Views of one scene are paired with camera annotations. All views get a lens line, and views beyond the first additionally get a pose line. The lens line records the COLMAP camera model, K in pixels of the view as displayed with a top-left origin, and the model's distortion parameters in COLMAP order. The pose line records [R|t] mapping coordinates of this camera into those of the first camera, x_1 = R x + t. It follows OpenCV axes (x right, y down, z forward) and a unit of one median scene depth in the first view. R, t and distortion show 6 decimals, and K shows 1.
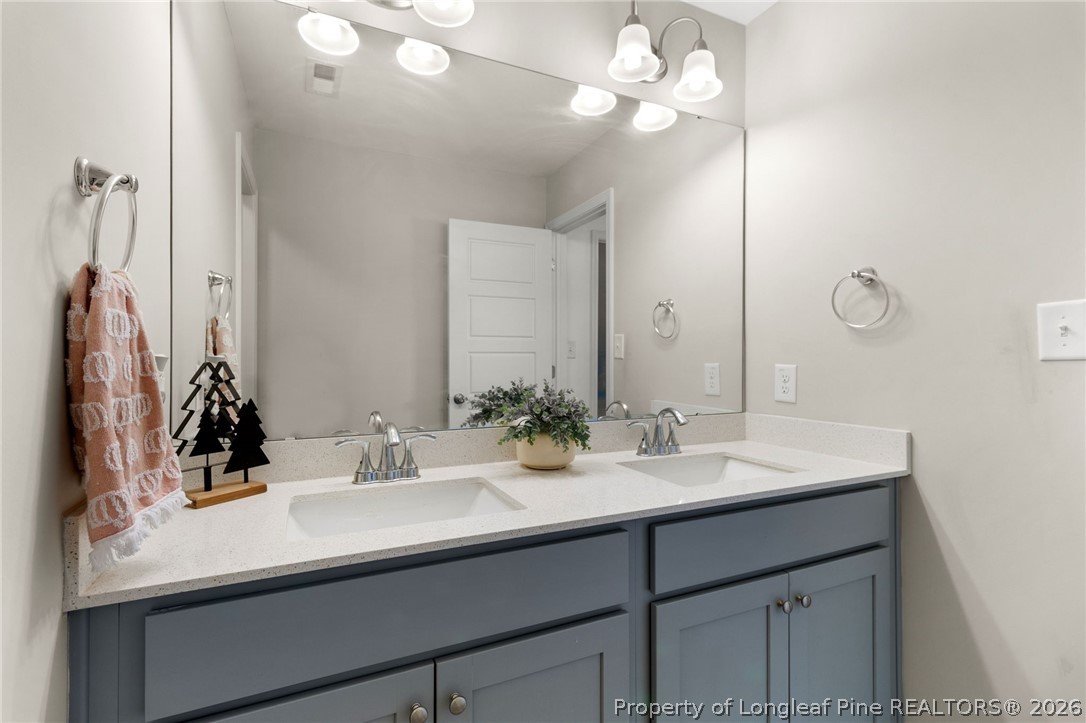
lens RADIAL K [[510.9, 0, 545.6], [0, 510.9, 336.1], [0, 0, 1]] dist [-0.000717, -0.000024]
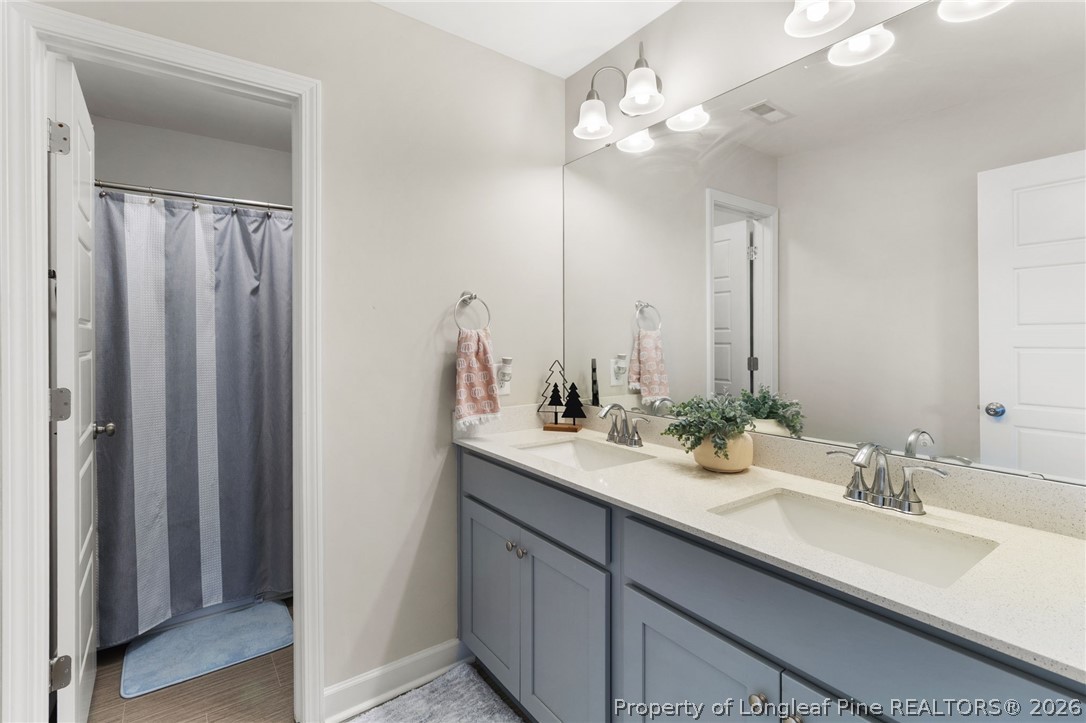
lens RADIAL K [[510.9, 0, 545.6], [0, 510.9, 336.1], [0, 0, 1]] dist [-0.000717, -0.000024]
pose [[0.199127, -0.029455, -0.979531, 1.192393], [-0.006748, 0.999483, -0.031427, 0.027894], [0.979950, 0.012868, 0.198825, 0.555126]]
